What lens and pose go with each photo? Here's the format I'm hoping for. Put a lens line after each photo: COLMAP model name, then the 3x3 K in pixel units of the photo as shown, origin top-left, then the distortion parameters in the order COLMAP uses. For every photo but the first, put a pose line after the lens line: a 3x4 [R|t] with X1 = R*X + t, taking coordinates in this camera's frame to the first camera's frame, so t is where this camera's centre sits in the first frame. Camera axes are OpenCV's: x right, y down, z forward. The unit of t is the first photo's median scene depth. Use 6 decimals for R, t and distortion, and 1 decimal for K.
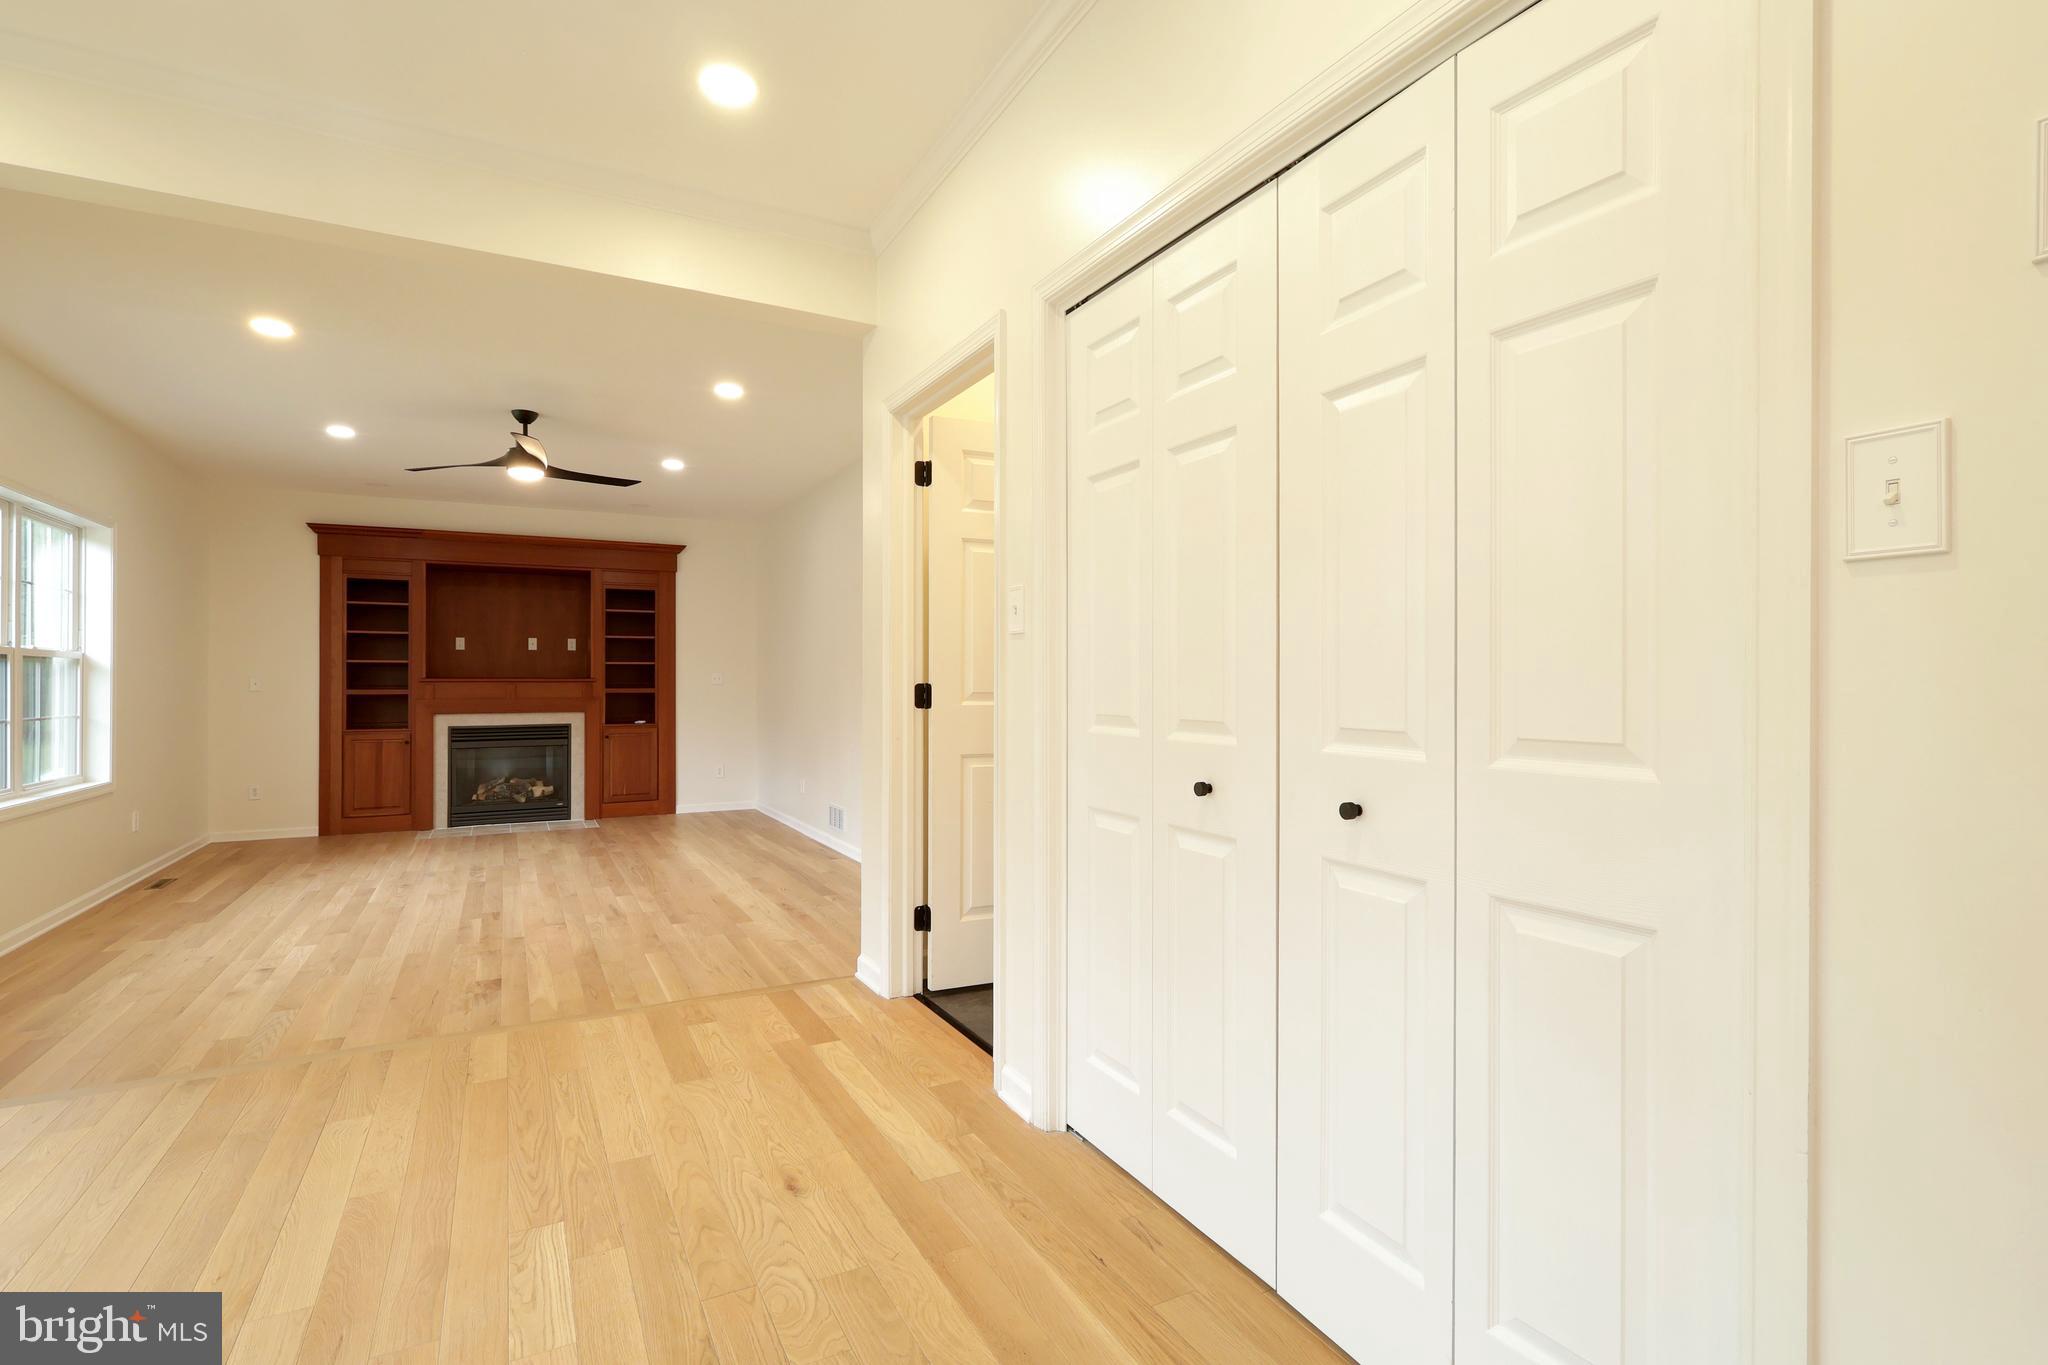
lens RADIAL K [[953.3, 0, 1018.7], [0, 953.3, 678.4], [0, 0, 1]] dist [0.000462, -0.000625]
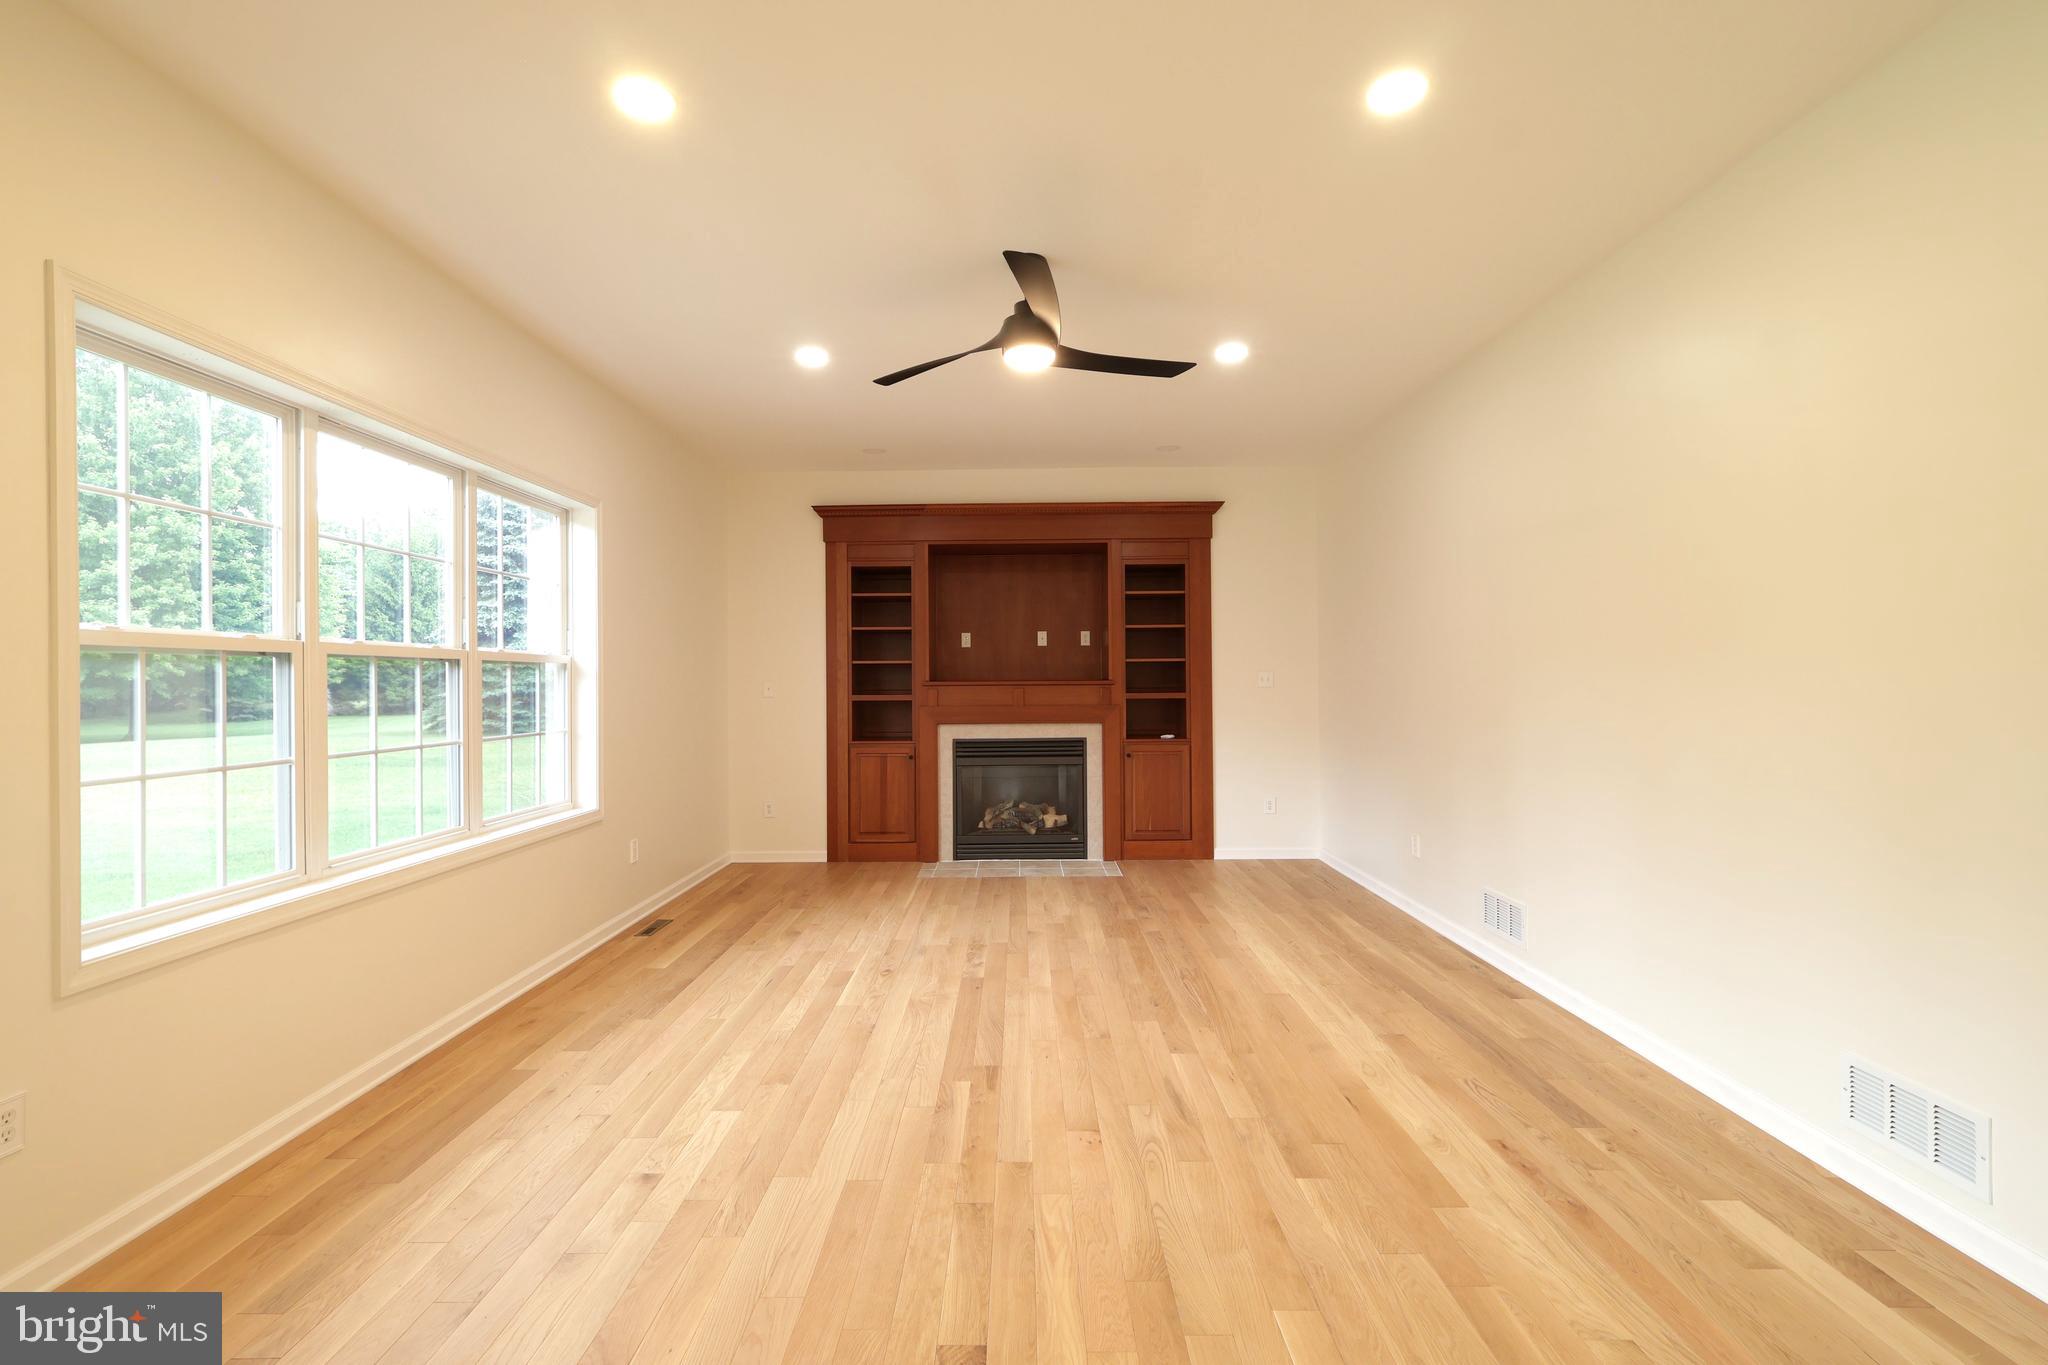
lens RADIAL K [[953.3, 0, 1021.8], [0, 953.3, 682.6], [0, 0, 1]] dist [0.000462, -0.000625]
pose [[0.880673, -0.004594, -0.473703, -0.186869], [0.008571, 0.999944, 0.006239, -0.004512], [0.473648, -0.009555, 0.880663, 0.367085]]
